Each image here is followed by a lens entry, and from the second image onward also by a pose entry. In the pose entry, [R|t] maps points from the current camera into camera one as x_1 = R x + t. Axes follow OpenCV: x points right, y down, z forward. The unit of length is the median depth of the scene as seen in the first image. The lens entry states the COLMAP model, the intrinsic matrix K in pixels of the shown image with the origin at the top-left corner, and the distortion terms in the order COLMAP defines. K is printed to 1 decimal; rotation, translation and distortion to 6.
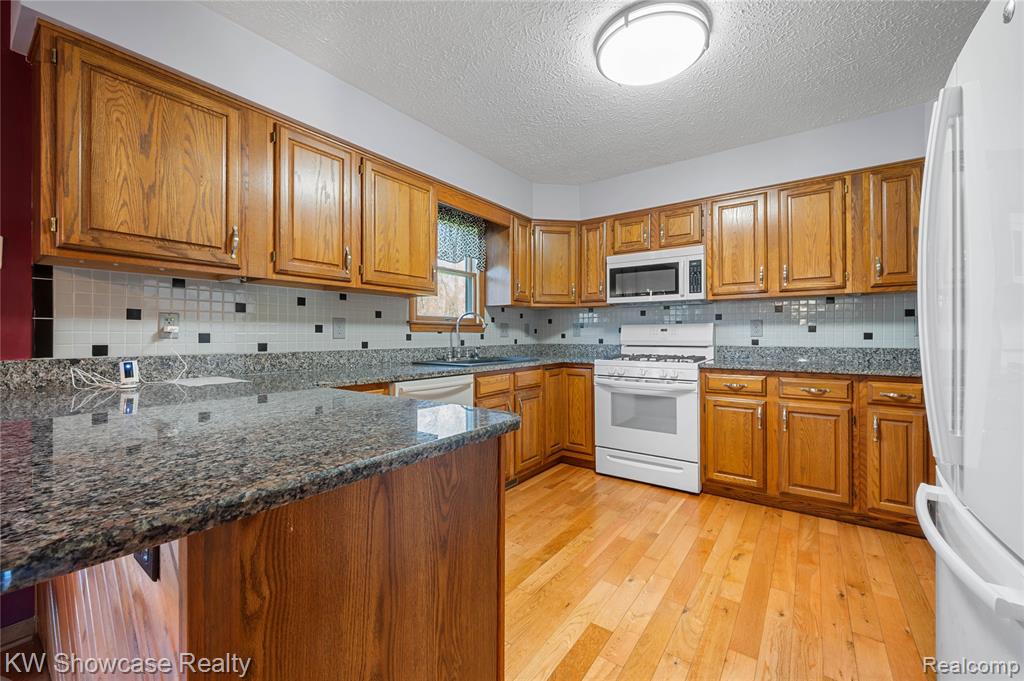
lens RADIAL K [[412.8, 0, 508.2], [0, 412.8, 332.8], [0, 0, 1]] dist [0.000138, -0.000392]
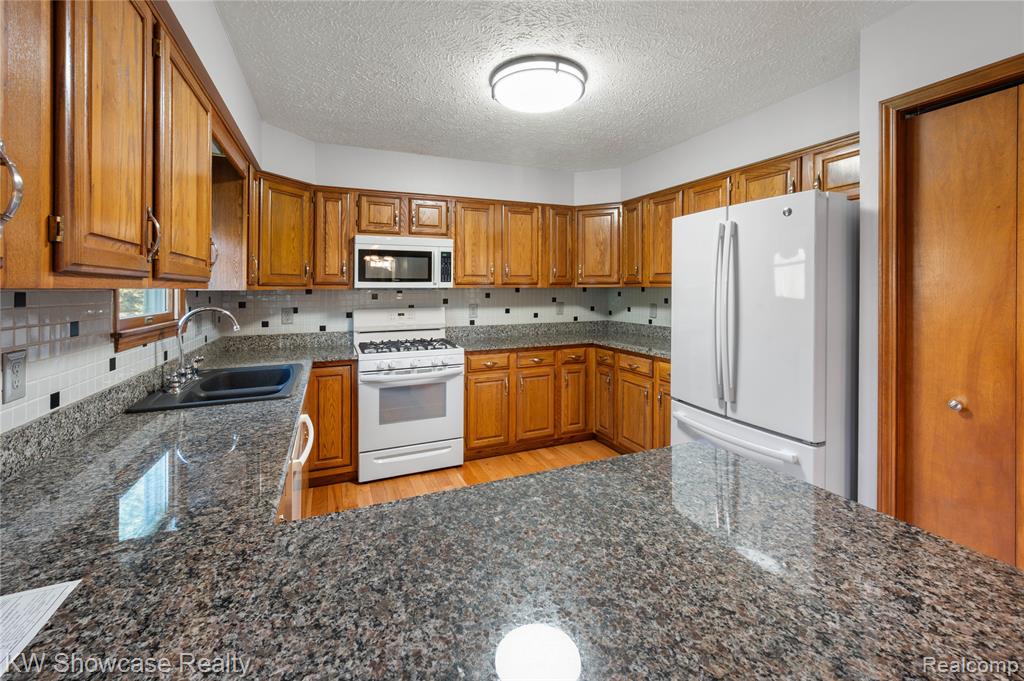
lens RADIAL K [[427.9, 0, 511.3], [0, 427.9, 289.6], [0, 0, 1]] dist [-0.000368, 0.000044]
pose [[0.502545, -0.004902, 0.864537, -0.460639], [-0.001797, 0.999976, 0.006715, -0.089161], [-0.864549, -0.004929, 0.502524, 0.299326]]
